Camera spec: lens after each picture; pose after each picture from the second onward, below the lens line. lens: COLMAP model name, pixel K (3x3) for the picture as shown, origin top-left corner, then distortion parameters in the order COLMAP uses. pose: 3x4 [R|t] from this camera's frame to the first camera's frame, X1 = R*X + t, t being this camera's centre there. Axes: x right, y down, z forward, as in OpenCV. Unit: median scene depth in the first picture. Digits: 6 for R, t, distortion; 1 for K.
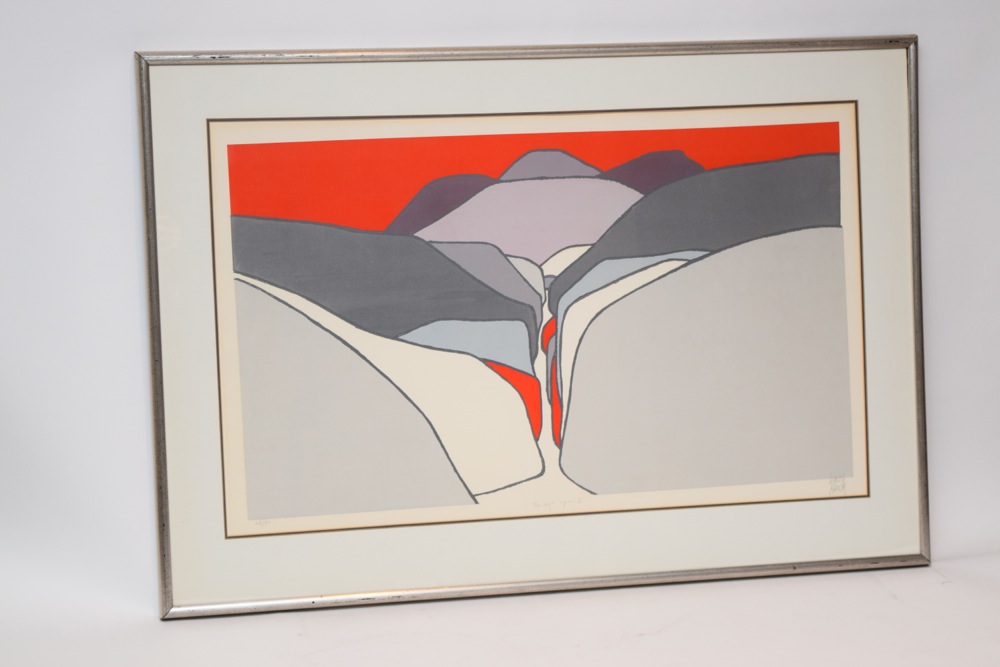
lens RADIAL K [[2022.7, 0, 501.8], [0, 2022.7, 343.3], [0, 0, 1]] dist [0.123113, 0.000000]
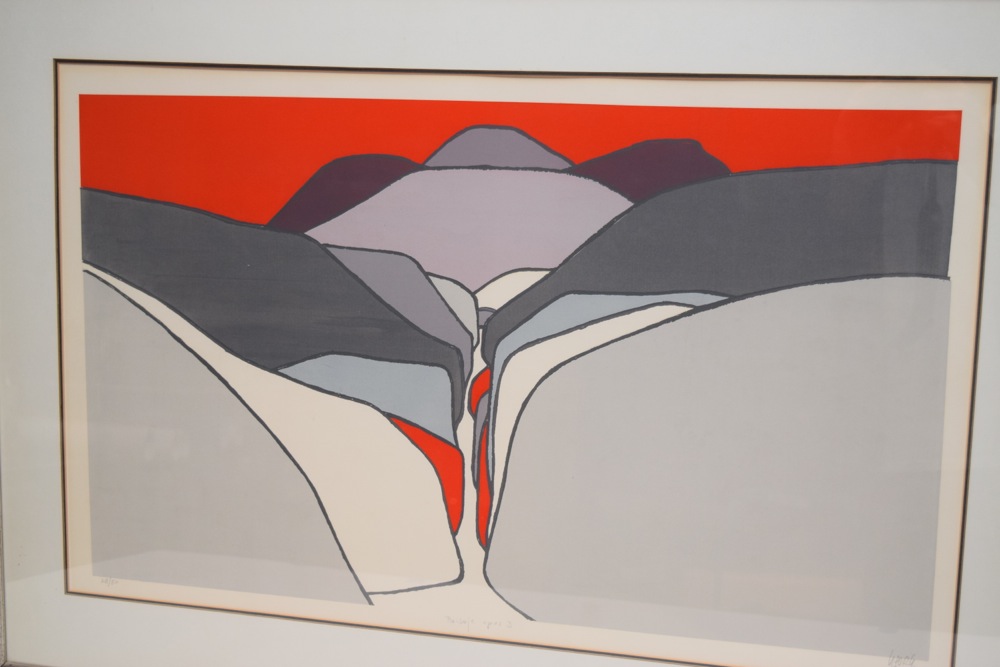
lens RADIAL K [[1552.5, 0, 501.2], [0, 1552.5, 334.6], [0, 0, 1]] dist [0.007254, 0.000000]
pose [[0.902850, 0.128100, -0.410429, 0.248542], [-0.078085, 0.987563, 0.136463, -0.097786], [0.422806, -0.091157, 0.901624, 0.520704]]
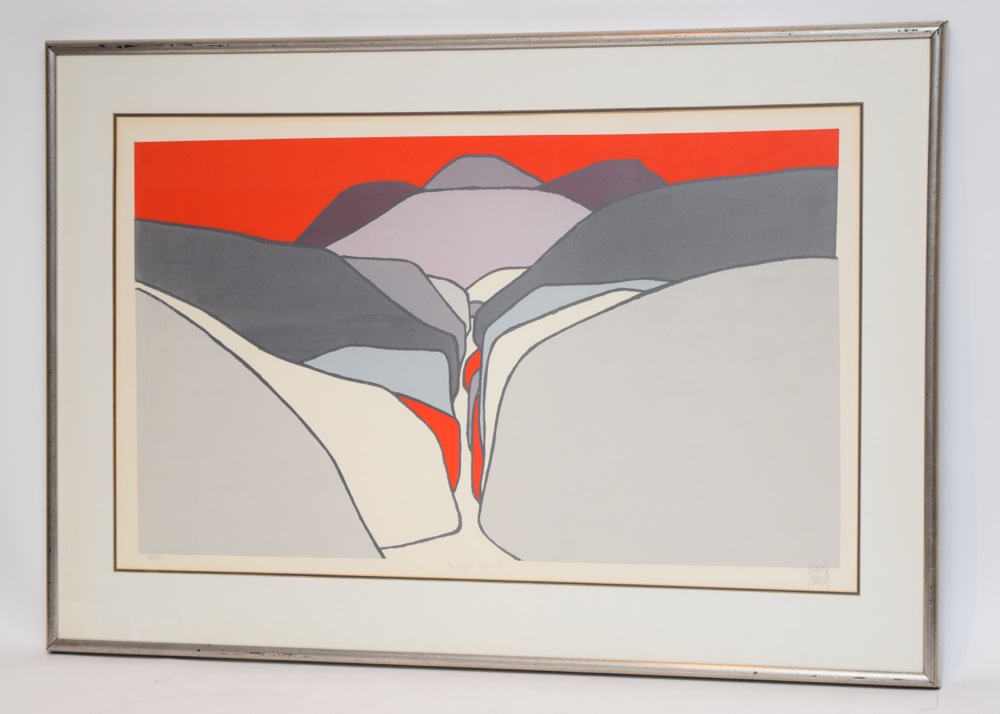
lens RADIAL K [[2363.7, 0, 497.4], [0, 2363.7, 348.9], [0, 0, 1]] dist [0.145768, 0.000000]
pose [[0.914842, 0.055119, -0.400032, 0.435699], [-0.056943, 0.998350, 0.007336, -0.021167], [0.399776, 0.016068, 0.916472, 0.082120]]
